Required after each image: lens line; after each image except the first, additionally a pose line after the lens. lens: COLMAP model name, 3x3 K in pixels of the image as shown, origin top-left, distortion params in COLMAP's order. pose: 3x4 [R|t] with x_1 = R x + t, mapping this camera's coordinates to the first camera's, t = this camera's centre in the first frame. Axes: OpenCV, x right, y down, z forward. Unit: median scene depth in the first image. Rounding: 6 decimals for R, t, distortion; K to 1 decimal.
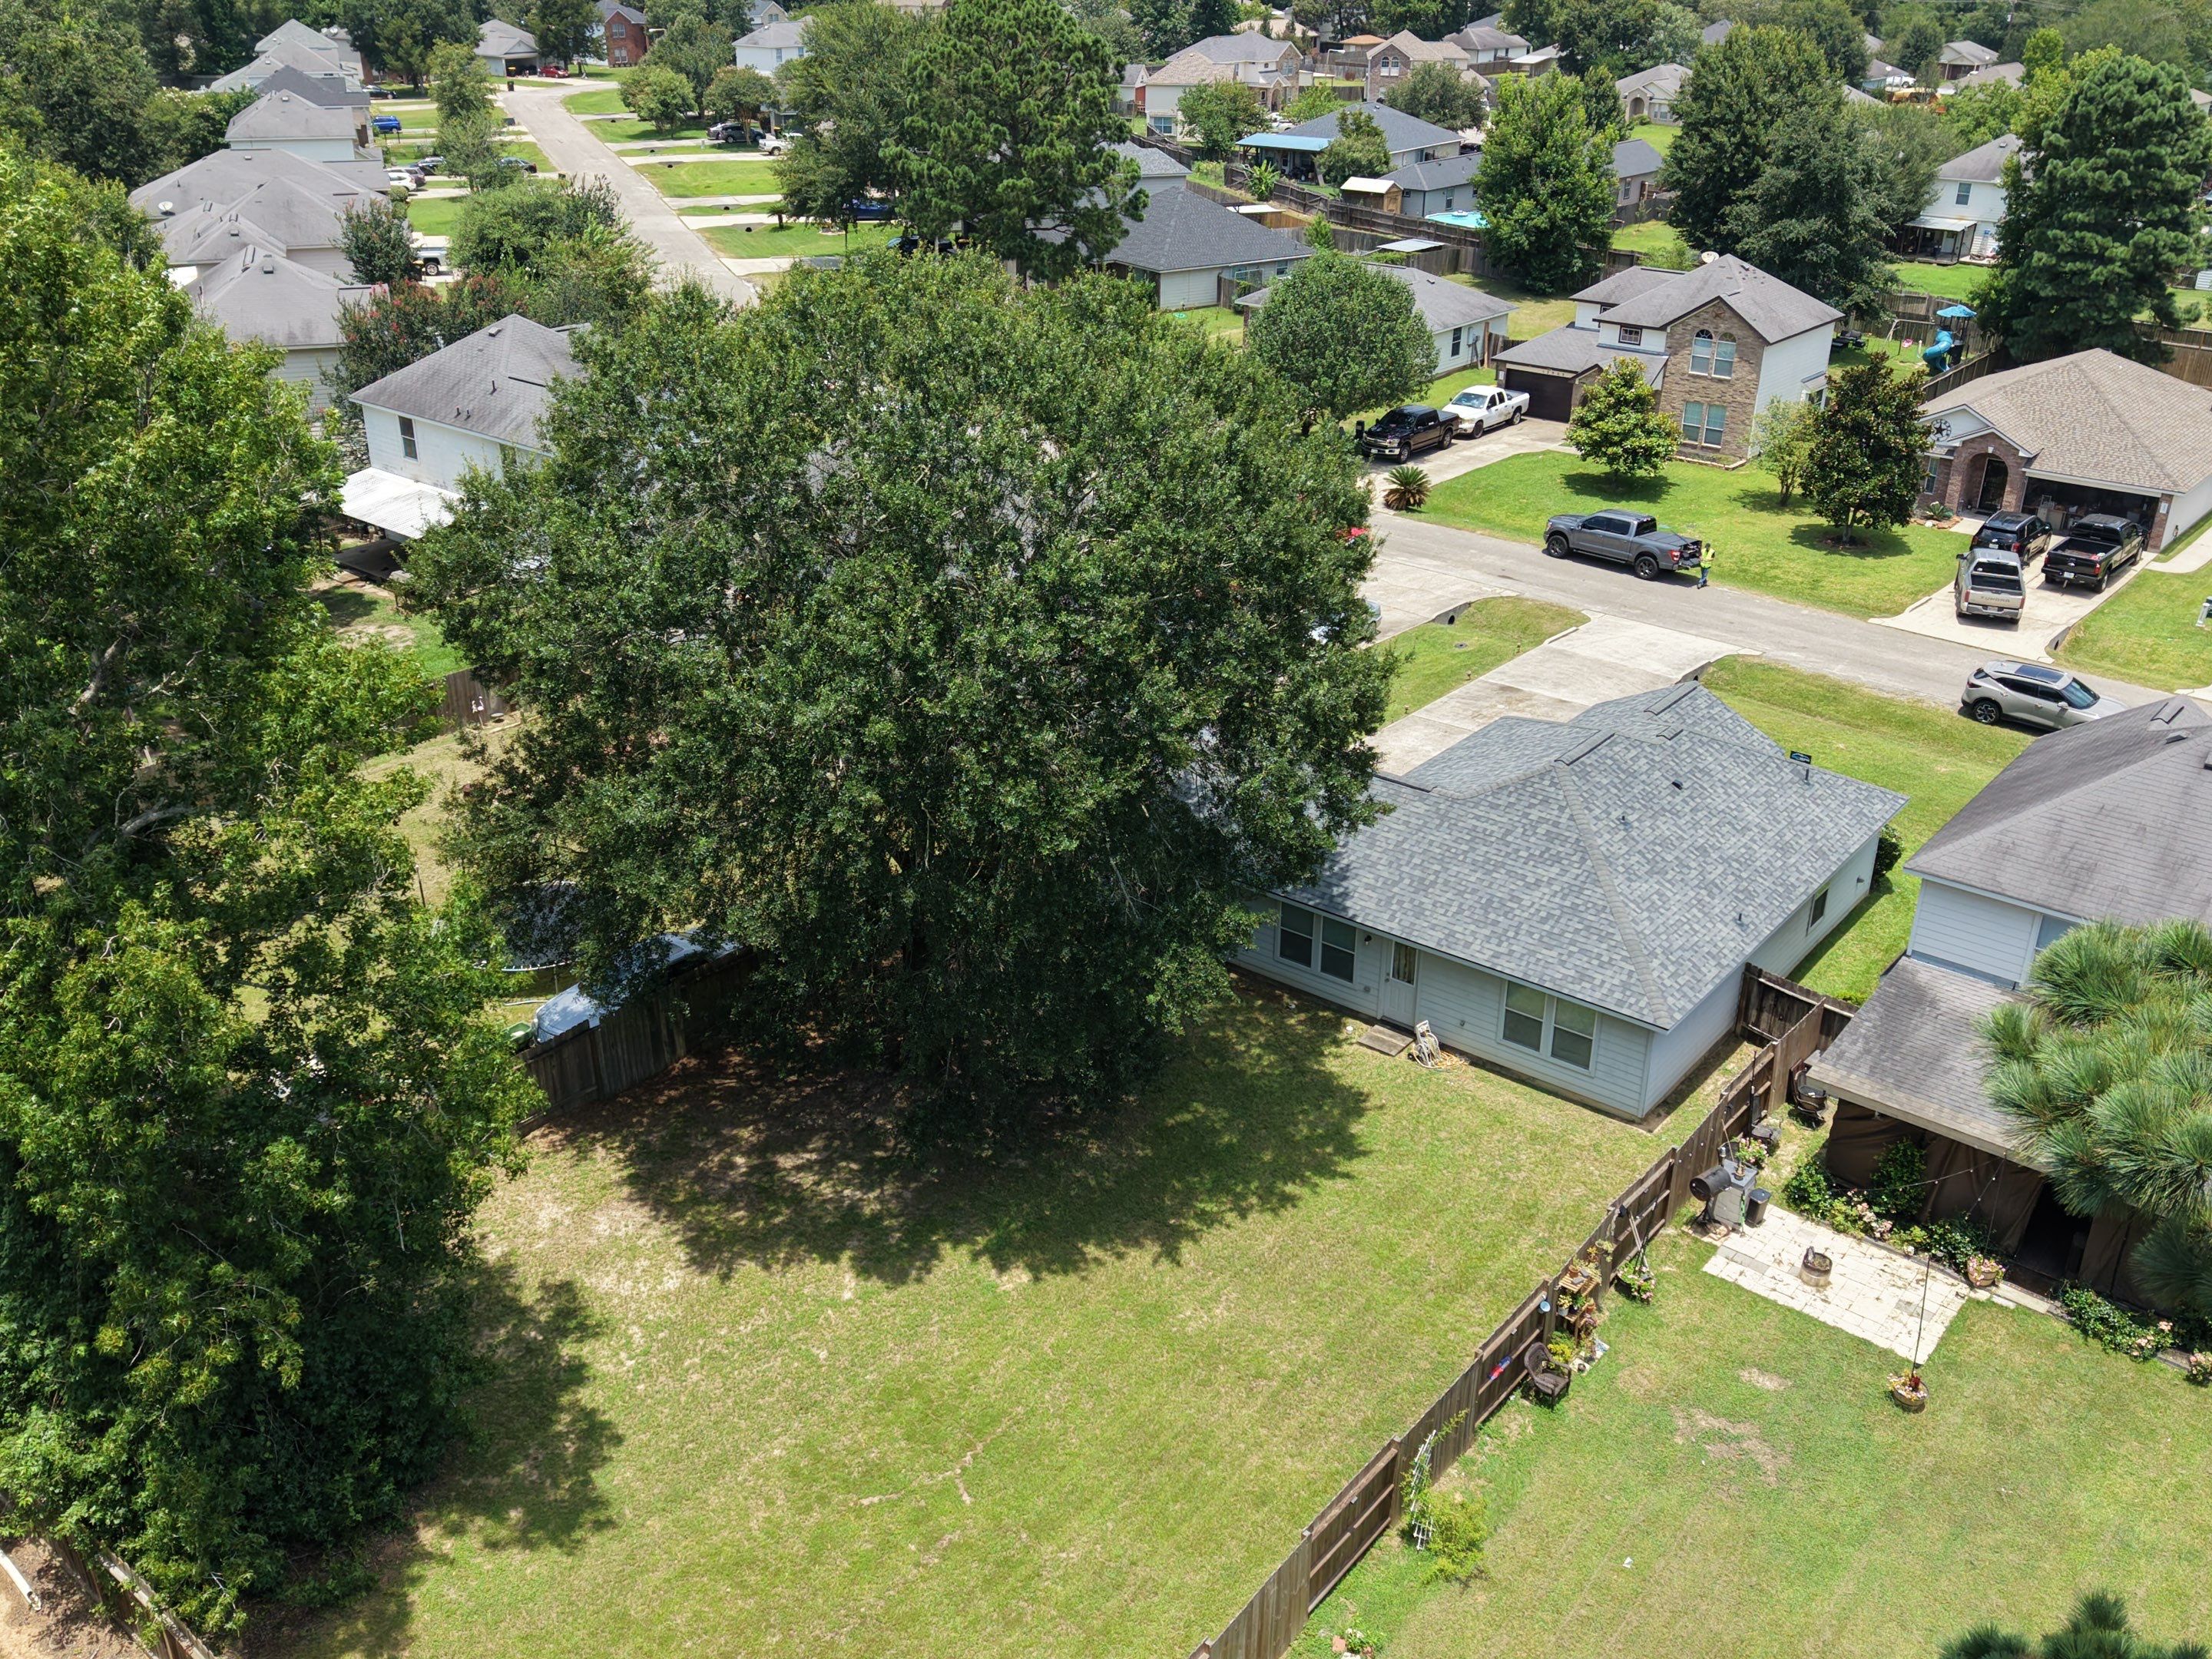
lens RADIAL K [[2130.5, 0, 1106.0], [0, 2130.5, 829.5], [0, 0, 1]] dist [0.096322, -0.251116]
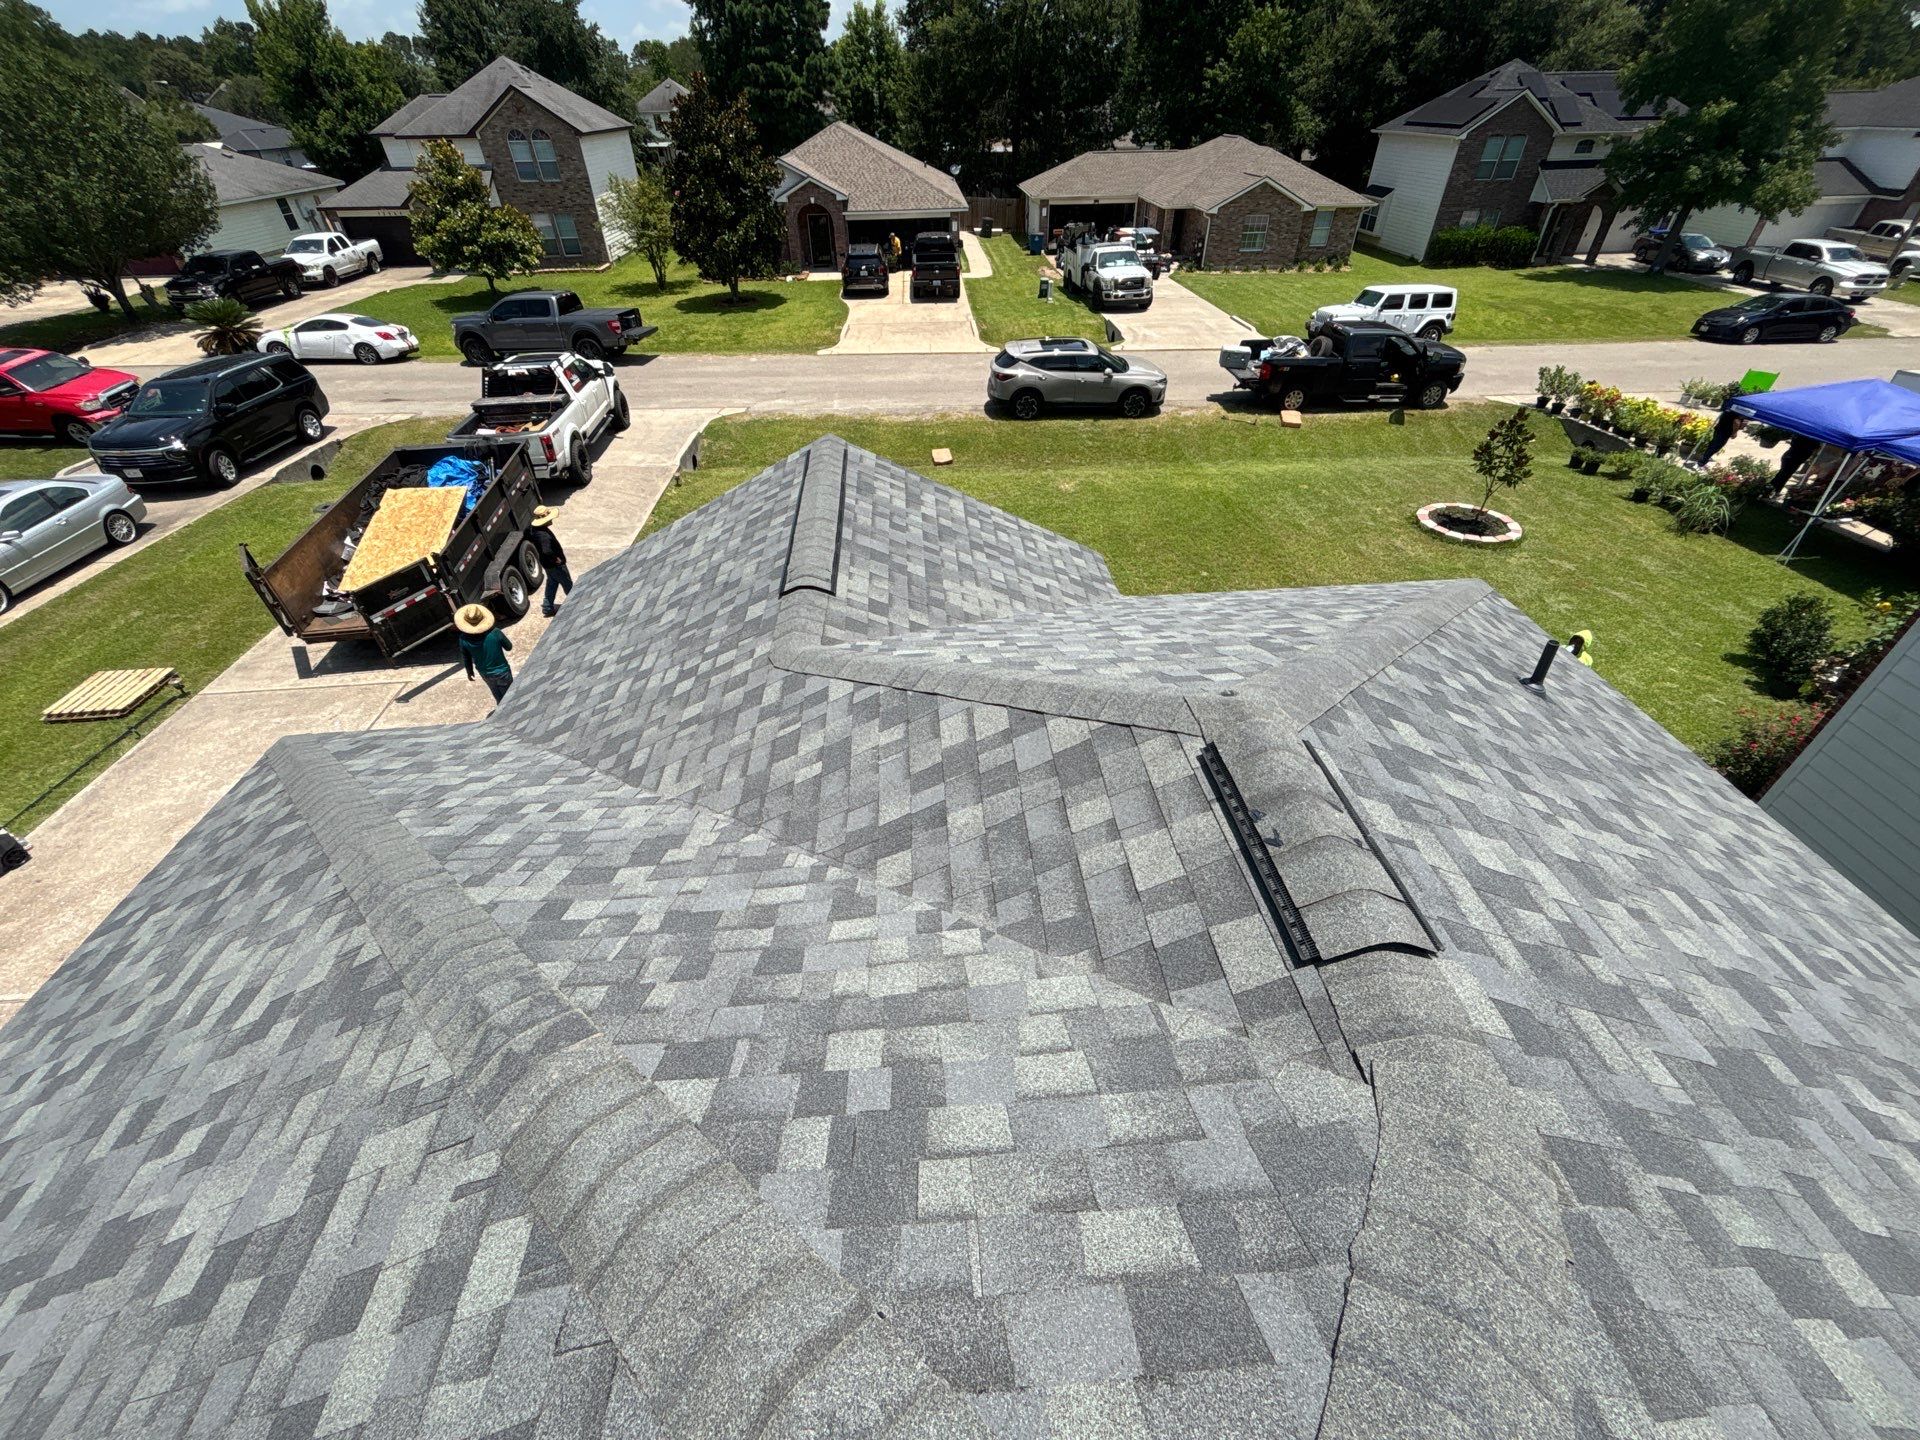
lens RADIAL K [[784.0, 0, 958.0], [0, 784.0, 718.5], [0, 0, 1]] dist [0.021096, -0.006105]
pose [[0.753205, -0.434025, 0.494272, 0.129063], [0.300015, 0.895383, 0.329061, -0.039614], [-0.585383, -0.099561, 0.804621, 0.544370]]
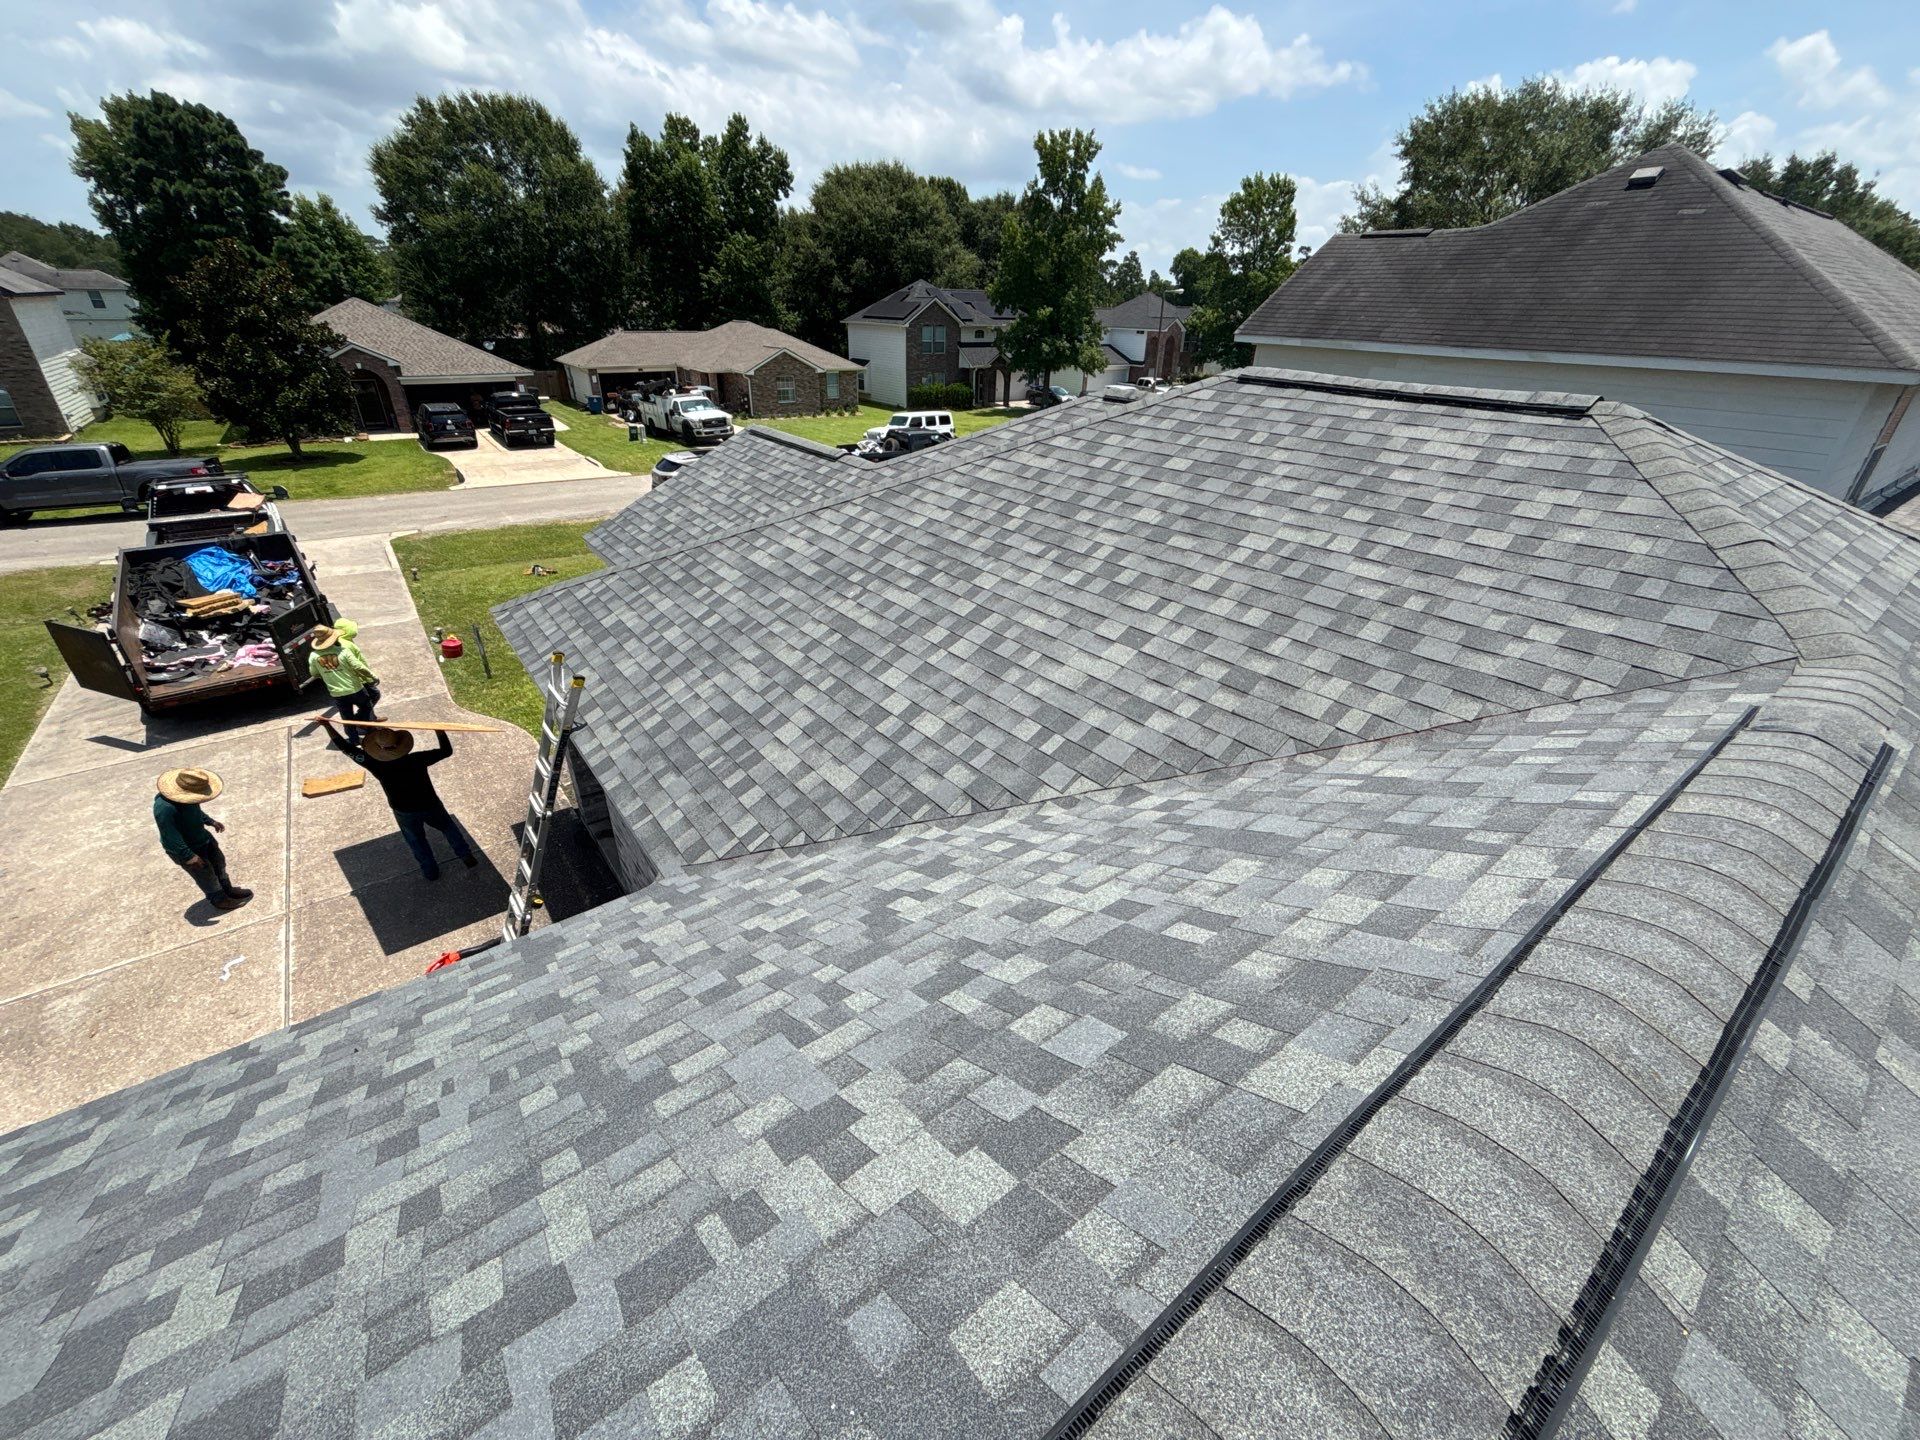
lens RADIAL K [[787.3, 0, 960.0], [0, 787.3, 720.0], [0, 0, 1]] dist [0.009265, 0.000034]
pose [[0.273568, -0.464265, 0.842388, 0.048010], [0.387035, 0.854900, 0.345470, -0.032938], [-0.880548, 0.231524, 0.413560, 0.546594]]
